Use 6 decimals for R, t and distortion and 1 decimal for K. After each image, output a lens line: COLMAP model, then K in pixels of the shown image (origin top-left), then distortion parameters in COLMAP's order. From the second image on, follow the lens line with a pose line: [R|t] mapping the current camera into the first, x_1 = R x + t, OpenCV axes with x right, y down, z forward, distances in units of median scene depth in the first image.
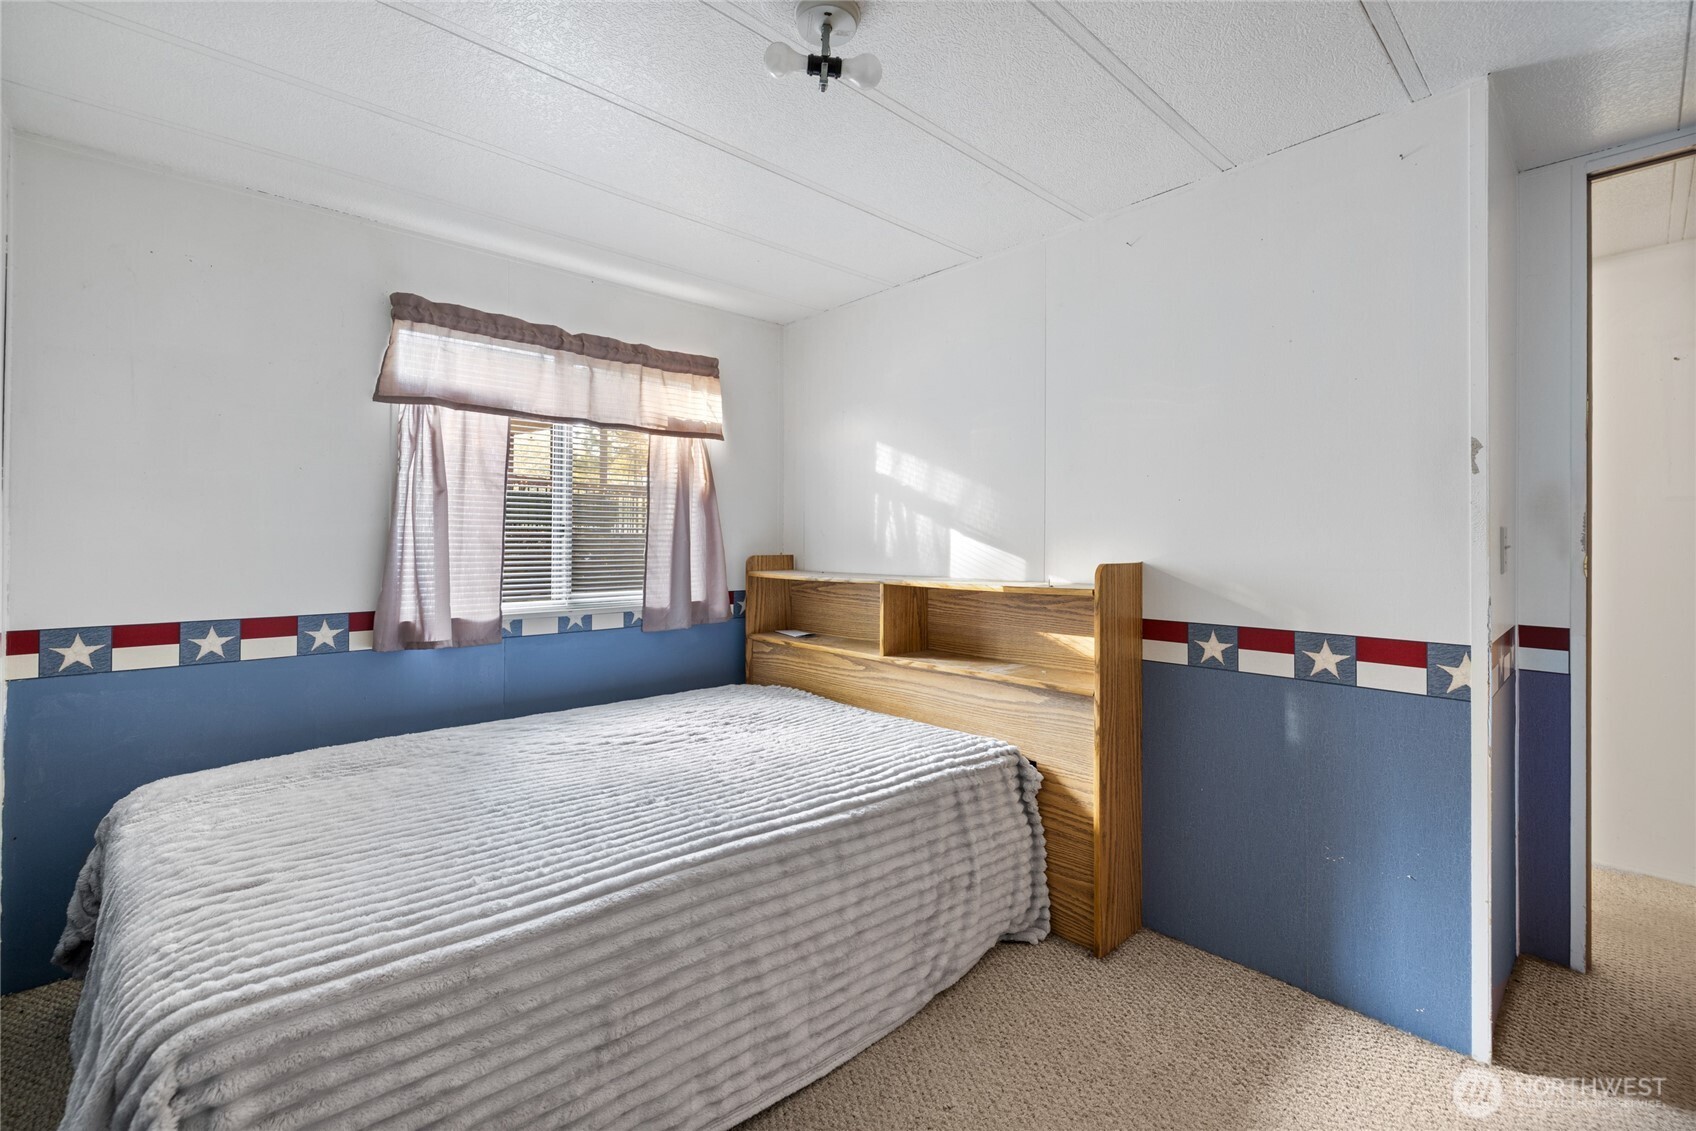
lens RADIAL K [[708.8, 0, 847.3], [0, 708.8, 553.6], [0, 0, 1]] dist [-0.000675, -0.000025]
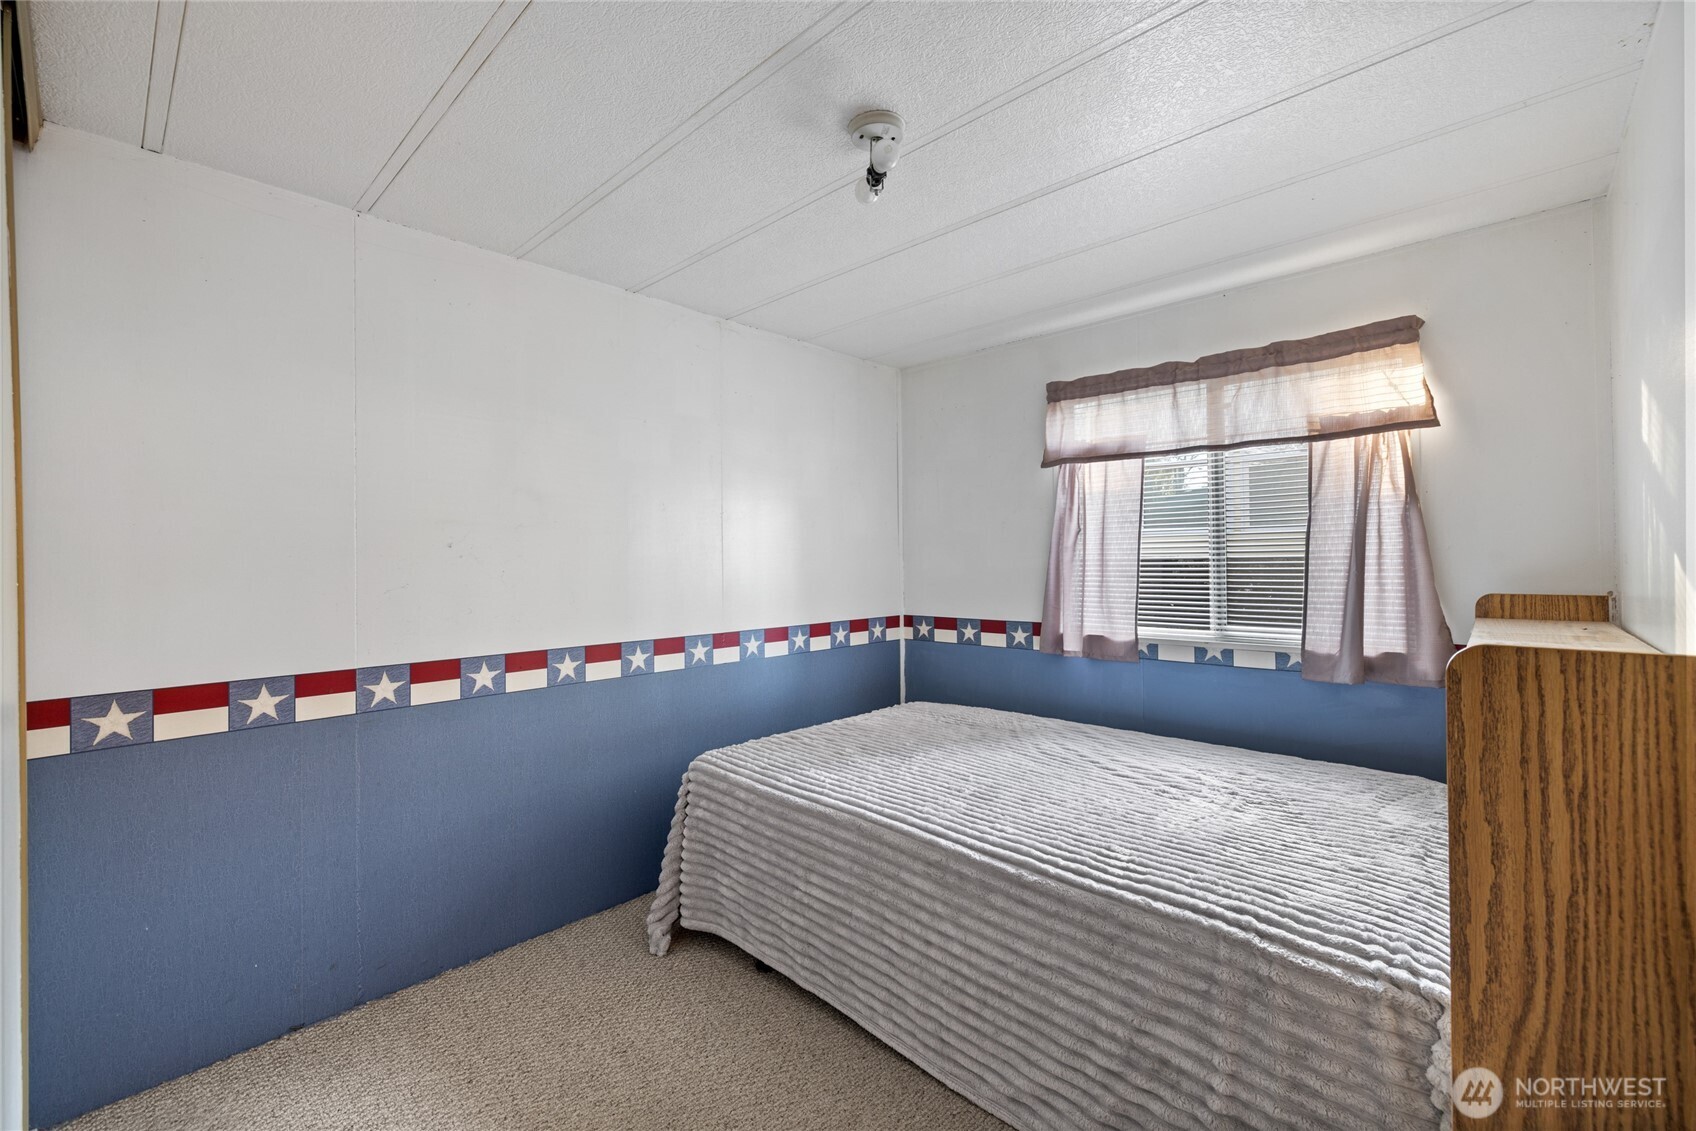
lens RADIAL K [[712.9, 0, 835.9], [0, 712.9, 574.5], [0, 0, 1]] dist [0.002819, 0.000434]
pose [[0.075083, 0.011500, -0.997111, 0.601530], [-0.010911, 0.999883, 0.010711, -0.019244], [0.997118, 0.010076, 0.075199, 0.454351]]
